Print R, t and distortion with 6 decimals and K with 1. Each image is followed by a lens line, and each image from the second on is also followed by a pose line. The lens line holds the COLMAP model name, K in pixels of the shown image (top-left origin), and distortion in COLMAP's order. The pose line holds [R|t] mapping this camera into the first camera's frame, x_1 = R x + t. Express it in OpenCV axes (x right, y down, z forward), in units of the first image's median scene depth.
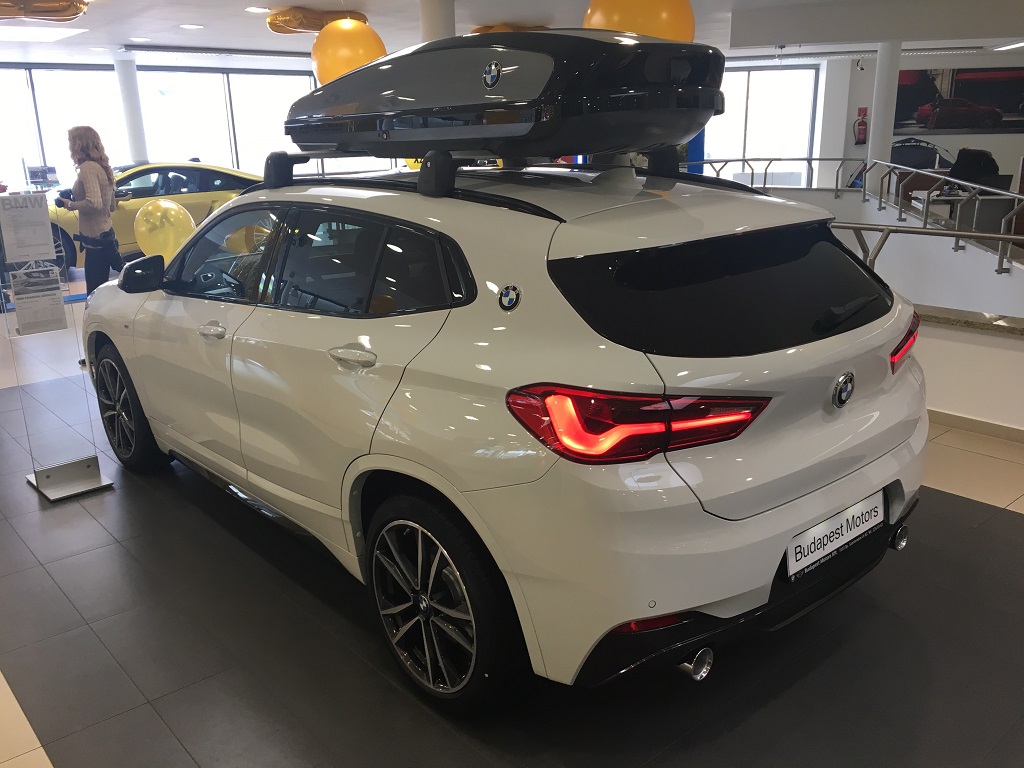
lens RADIAL K [[875.4, 0, 507.0], [0, 875.4, 391.4], [0, 0, 1]] dist [-0.007536, -0.031865]
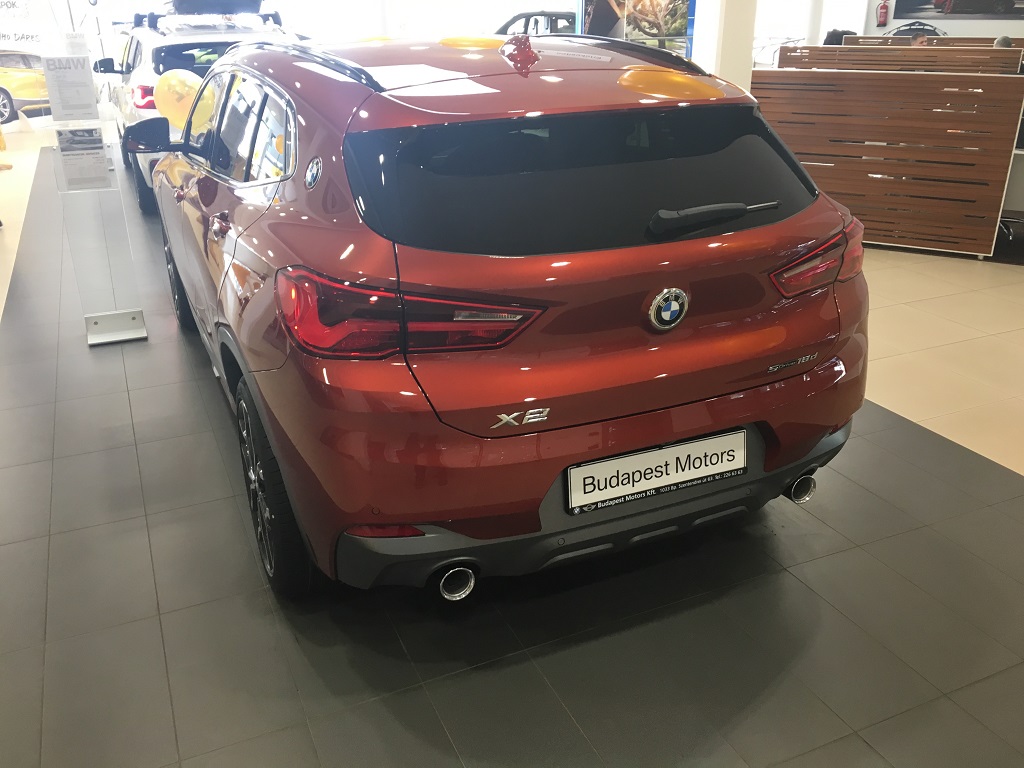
lens RADIAL K [[875.4, 0, 515.3], [0, 875.4, 381.7], [0, 0, 1]] dist [-0.007536, -0.031865]
pose [[0.966128, 0.125180, -0.225669, 0.299296], [-0.101090, 0.988166, 0.115360, -0.011498], [0.237439, -0.088640, 0.967350, 0.075480]]
